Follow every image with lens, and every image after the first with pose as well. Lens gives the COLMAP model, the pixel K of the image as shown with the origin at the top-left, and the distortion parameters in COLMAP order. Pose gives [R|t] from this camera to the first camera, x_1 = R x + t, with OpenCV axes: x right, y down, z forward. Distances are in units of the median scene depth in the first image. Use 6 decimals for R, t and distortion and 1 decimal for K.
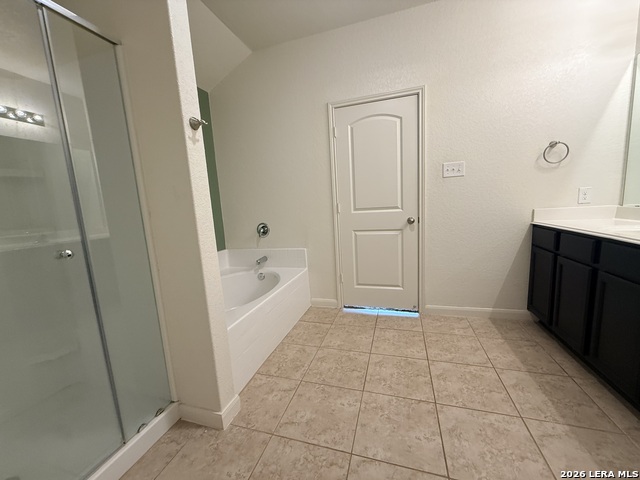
lens RADIAL K [[254.7, 0, 318.6], [0, 254.7, 239.6], [0, 0, 1]] dist [-0.000586, 0.000075]
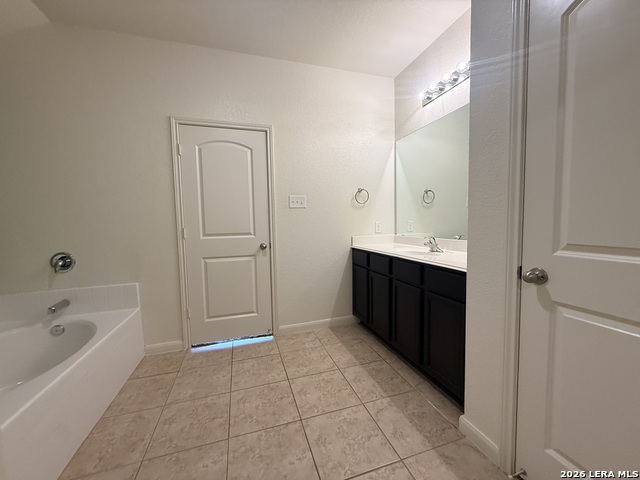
lens RADIAL K [[254.7, 0, 318.6], [0, 254.7, 239.6], [0, 0, 1]] dist [-0.000586, 0.000075]
pose [[0.819257, 0.001600, 0.573425, -0.056442], [0.054960, 0.995173, -0.081298, -0.005288], [-0.570787, 0.098119, 0.815215, 0.019551]]
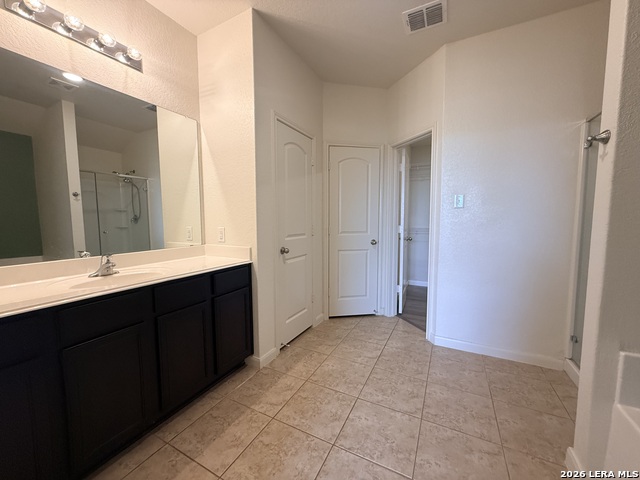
lens RADIAL K [[254.7, 0, 318.6], [0, 254.7, 239.6], [0, 0, 1]] dist [-0.000586, 0.000075]
pose [[-0.983094, 0.045524, 0.177351, 0.204253], [0.083903, 0.972926, 0.215351, -0.214475], [-0.162745, 0.226591, -0.960297, 1.164531]]
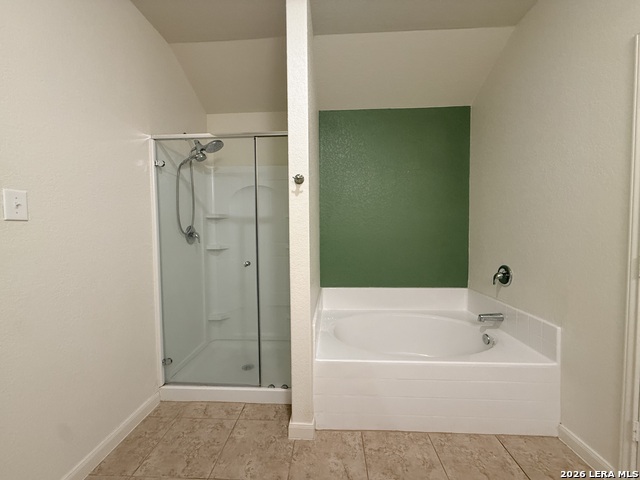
lens RADIAL K [[254.7, 0, 318.6], [0, 254.7, 239.6], [0, 0, 1]] dist [-0.000586, 0.000075]
pose [[0.250196, 0.096144, -0.963410, 0.420346], [-0.144828, 0.987578, 0.060944, -0.139770], [0.957302, 0.124281, 0.261012, 0.443150]]
